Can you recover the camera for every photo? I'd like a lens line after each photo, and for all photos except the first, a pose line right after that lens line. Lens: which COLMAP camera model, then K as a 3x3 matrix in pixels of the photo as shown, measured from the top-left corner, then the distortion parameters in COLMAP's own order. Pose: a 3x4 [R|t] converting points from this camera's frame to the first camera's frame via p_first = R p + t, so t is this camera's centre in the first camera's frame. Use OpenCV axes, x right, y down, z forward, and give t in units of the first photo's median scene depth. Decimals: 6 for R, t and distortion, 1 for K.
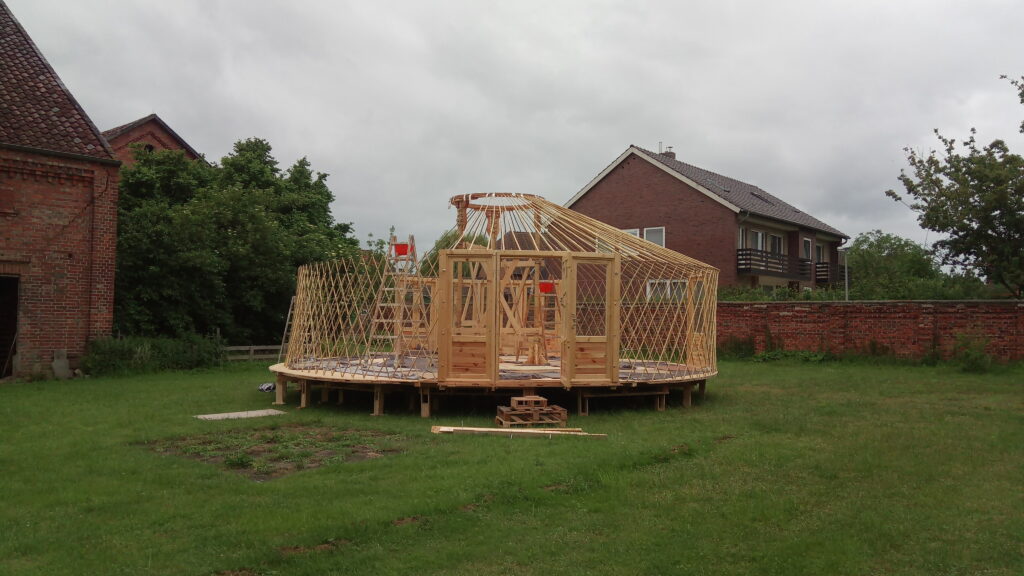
lens RADIAL K [[777.2, 0, 512.0], [0, 777.2, 288.0], [0, 0, 1]] dist [0.074929, -0.108900]
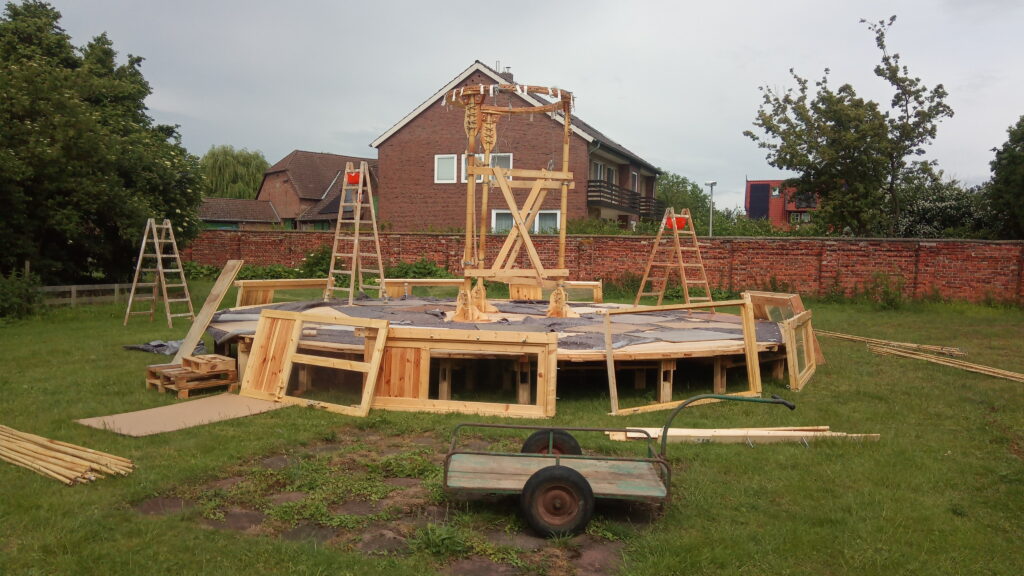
lens RADIAL K [[777.2, 0, 512.0], [0, 777.2, 288.0], [0, 0, 1]] dist [0.074929, -0.108900]
pose [[0.948411, -0.004035, 0.317019, -0.158038], [-0.024732, 0.995930, 0.086666, 0.002682], [-0.316079, -0.090035, 0.944451, 0.160733]]
